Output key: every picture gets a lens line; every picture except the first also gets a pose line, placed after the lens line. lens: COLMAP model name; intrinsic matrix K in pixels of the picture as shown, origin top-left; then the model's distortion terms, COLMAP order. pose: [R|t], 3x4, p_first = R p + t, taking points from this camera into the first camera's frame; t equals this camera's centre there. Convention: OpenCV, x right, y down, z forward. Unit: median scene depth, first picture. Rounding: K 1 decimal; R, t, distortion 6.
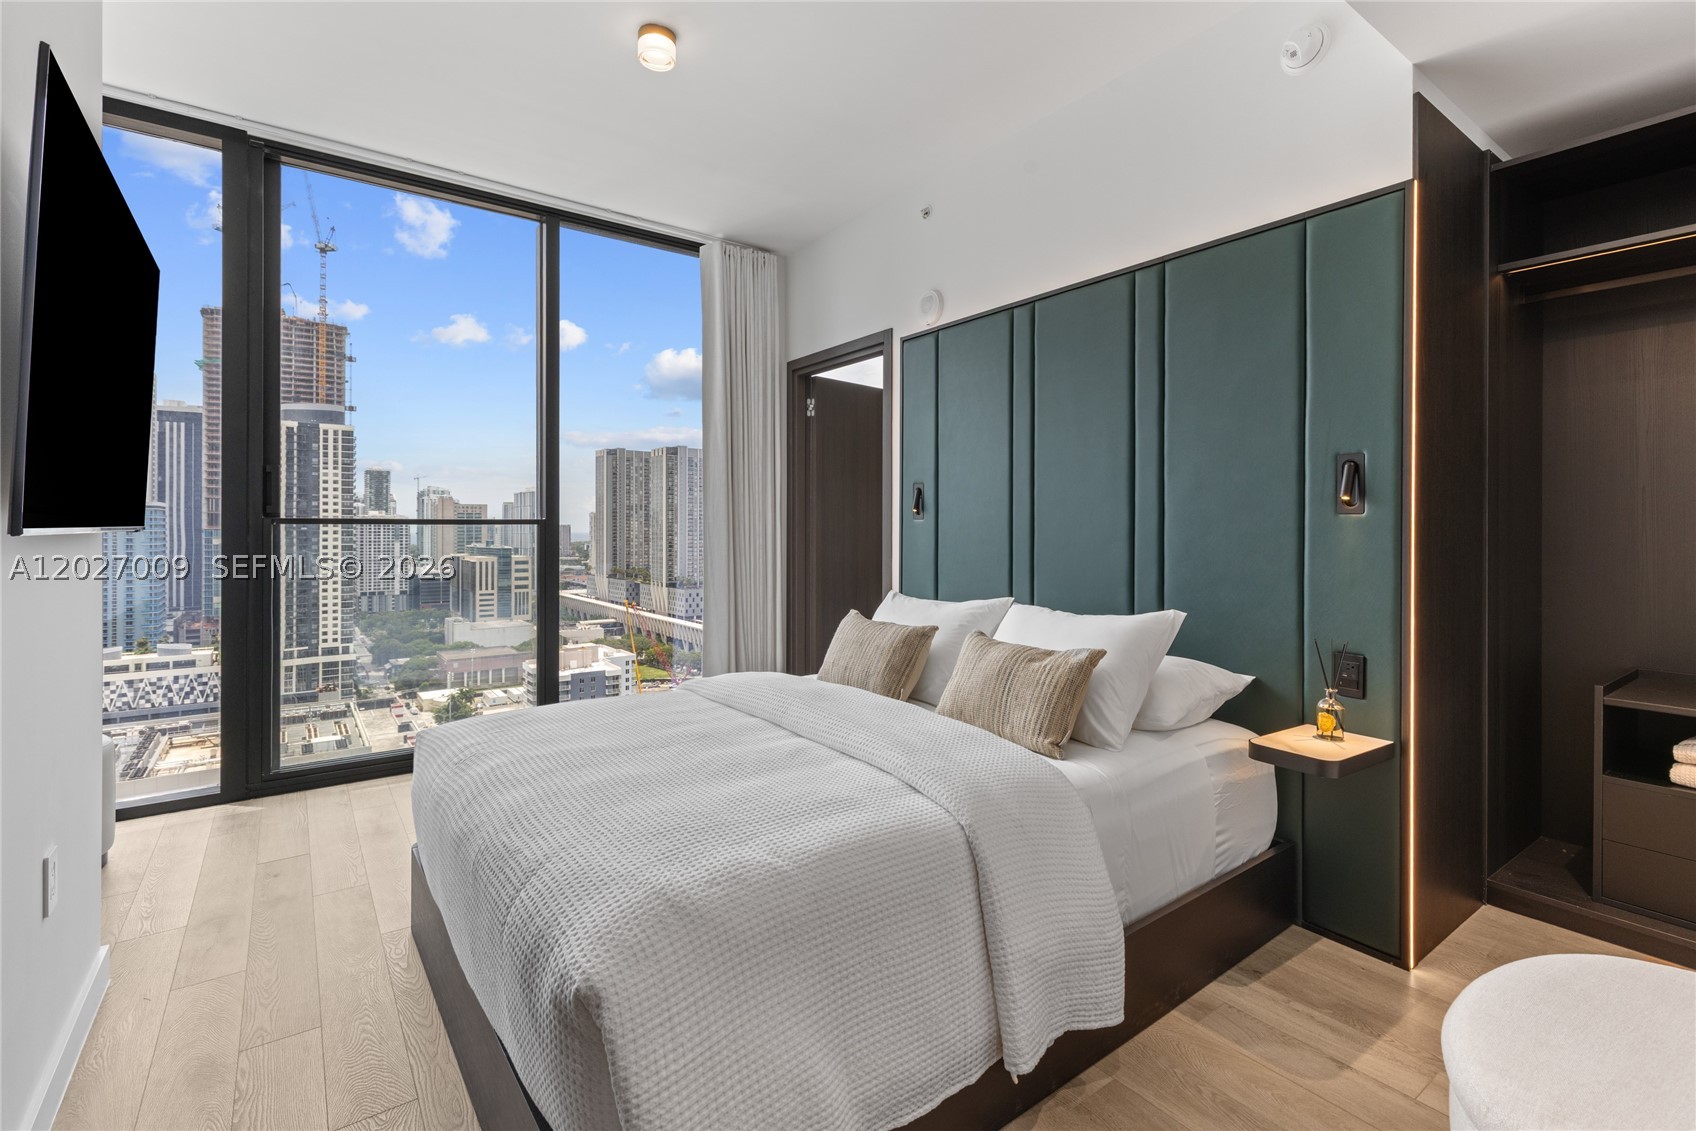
lens RADIAL K [[770.6, 0, 859.3], [0, 770.6, 530.8], [0, 0, 1]] dist [0.007942, -0.002499]
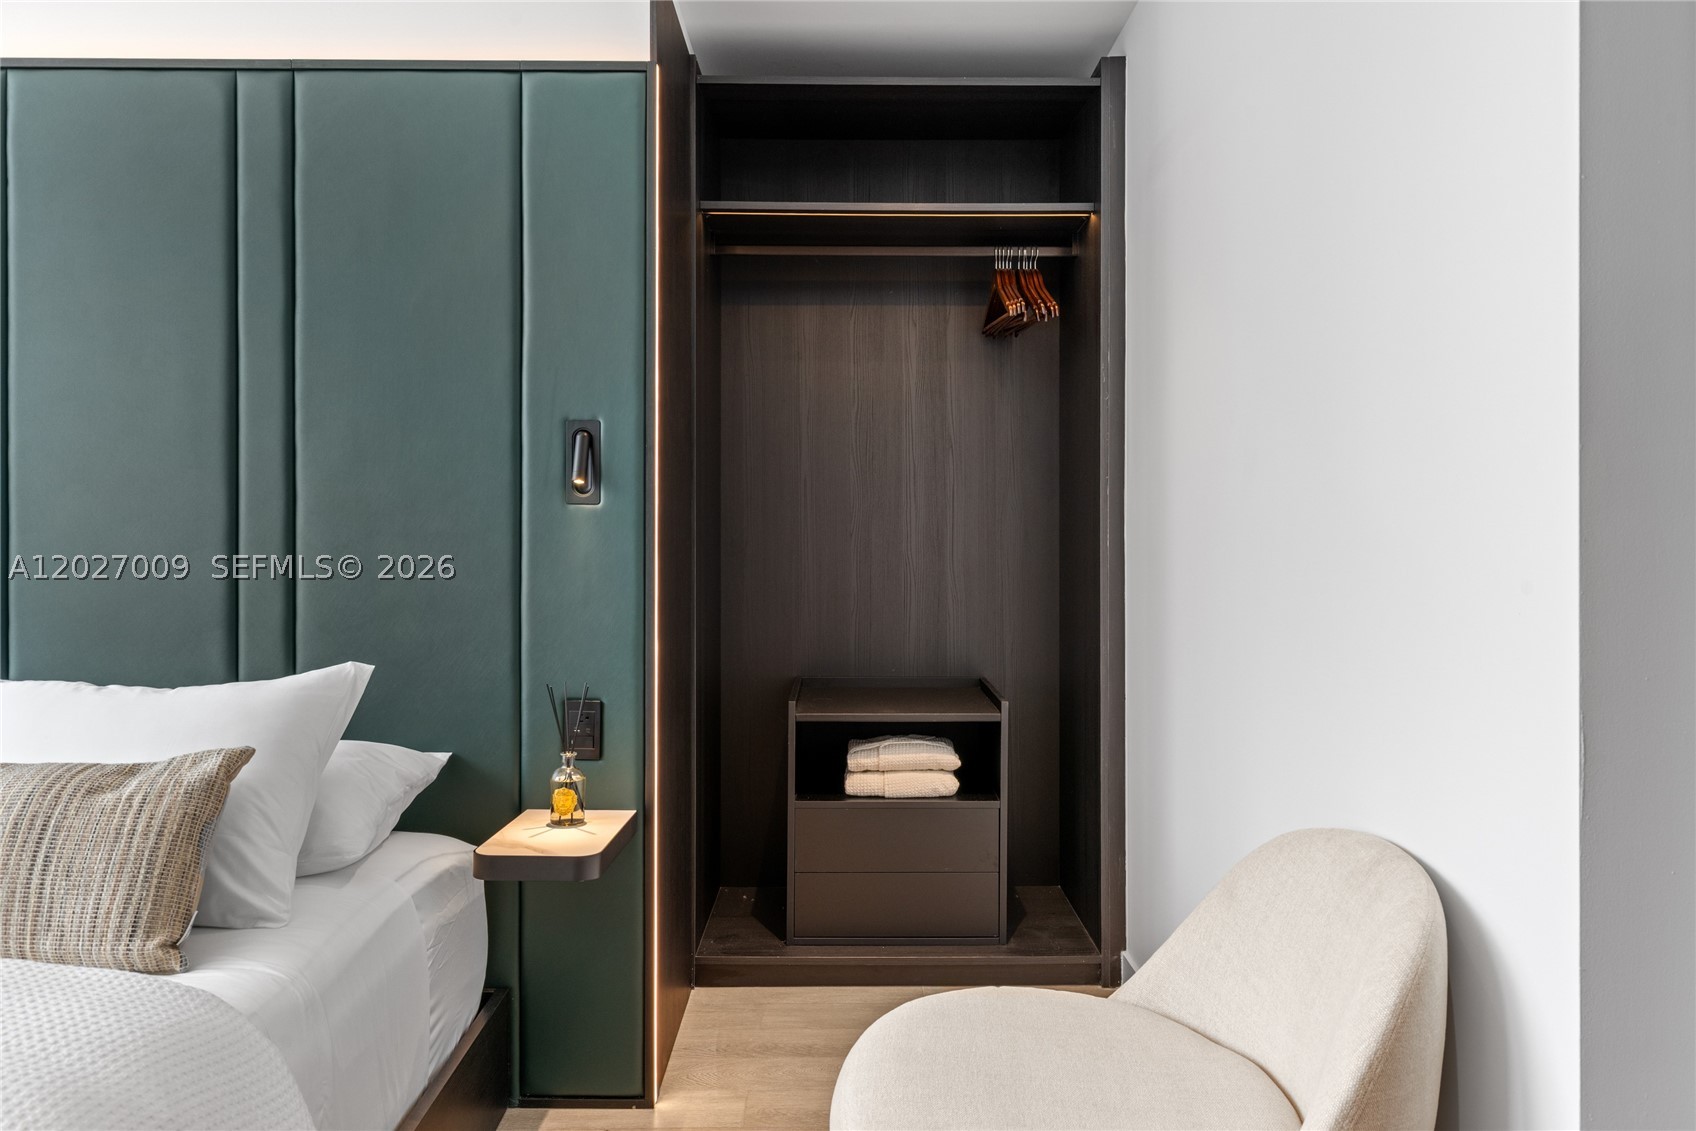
lens RADIAL K [[1193.9, 0, 758.9], [0, 1193.9, 531.0], [0, 0, 1]] dist [0.003285, 0.003136]
pose [[0.582073, -0.007015, 0.813107, -0.148042], [0.004826, 0.999975, 0.005173, -0.001648], [-0.813123, 0.000913, 0.582092, 0.195745]]
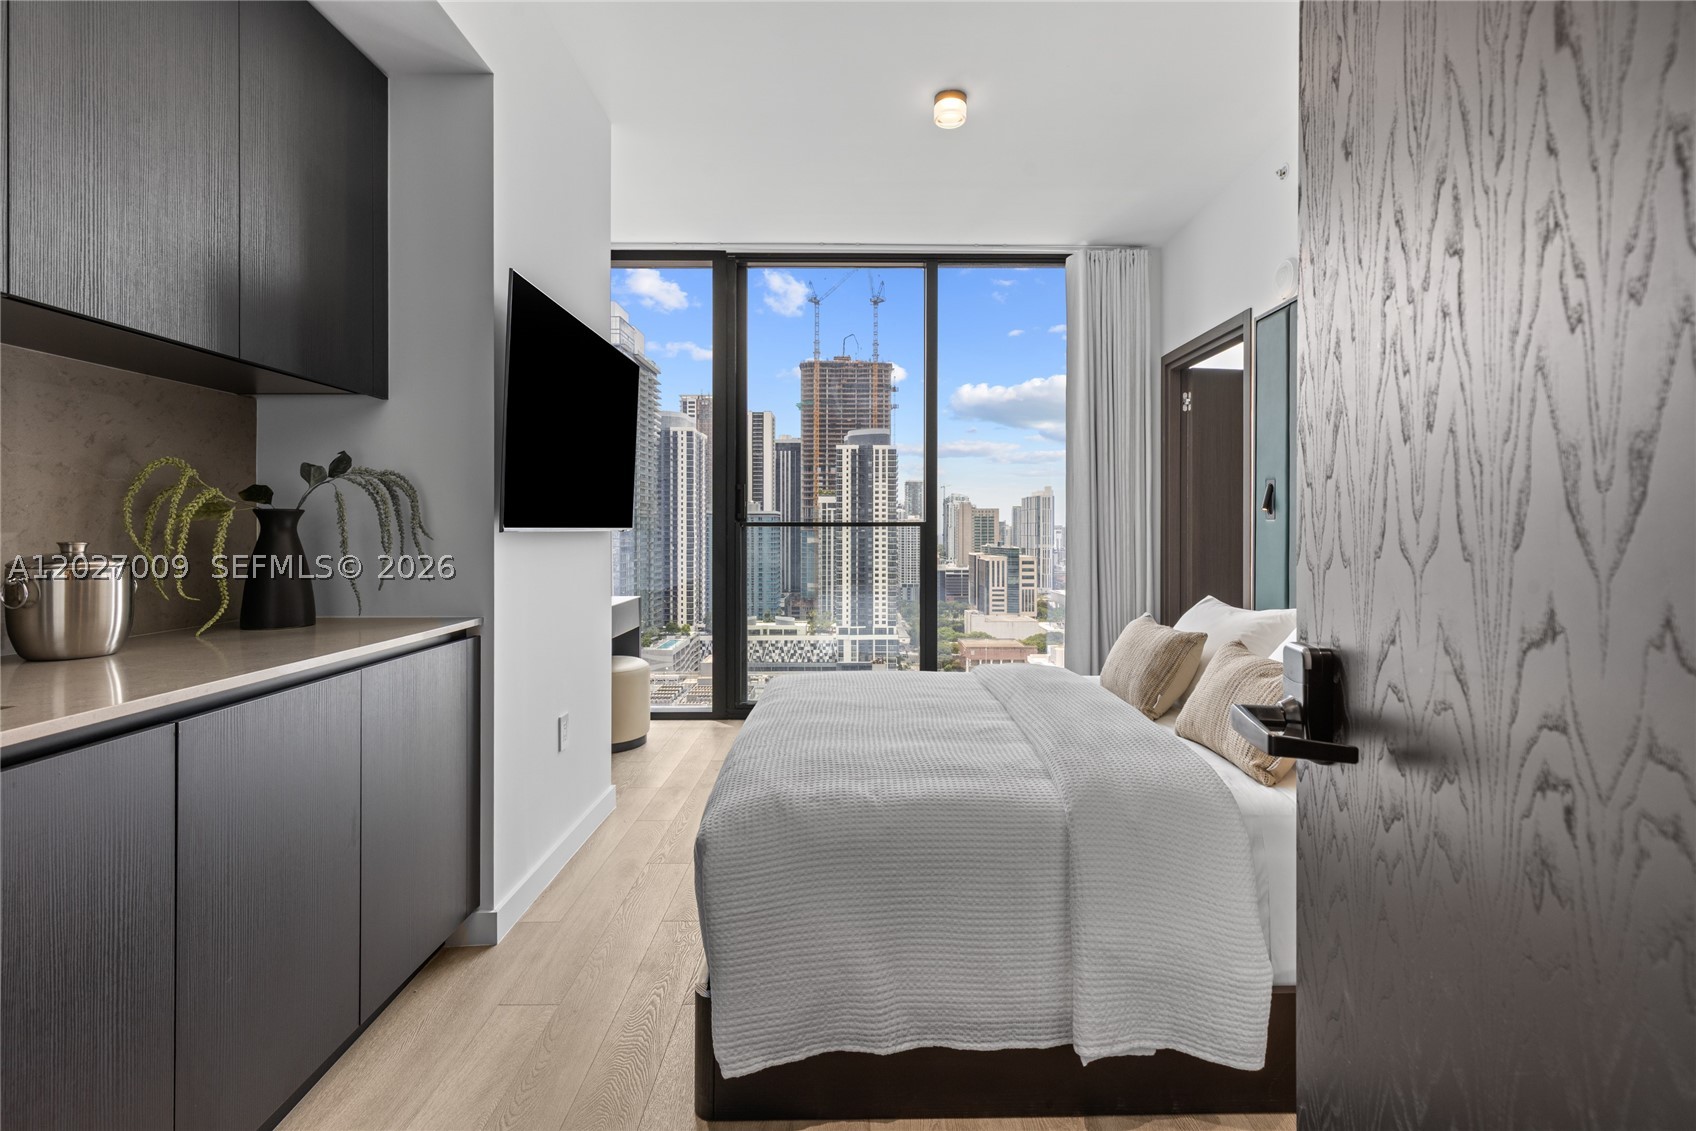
lens RADIAL K [[770.6, 0, 861.7], [0, 770.6, 536.3], [0, 0, 1]] dist [0.007942, -0.002499]
pose [[0.809251, 0.005287, -0.587439, 0.379282], [-0.002724, 0.999983, 0.005248, 0.002439], [0.587457, -0.002647, 0.809251, -0.004282]]
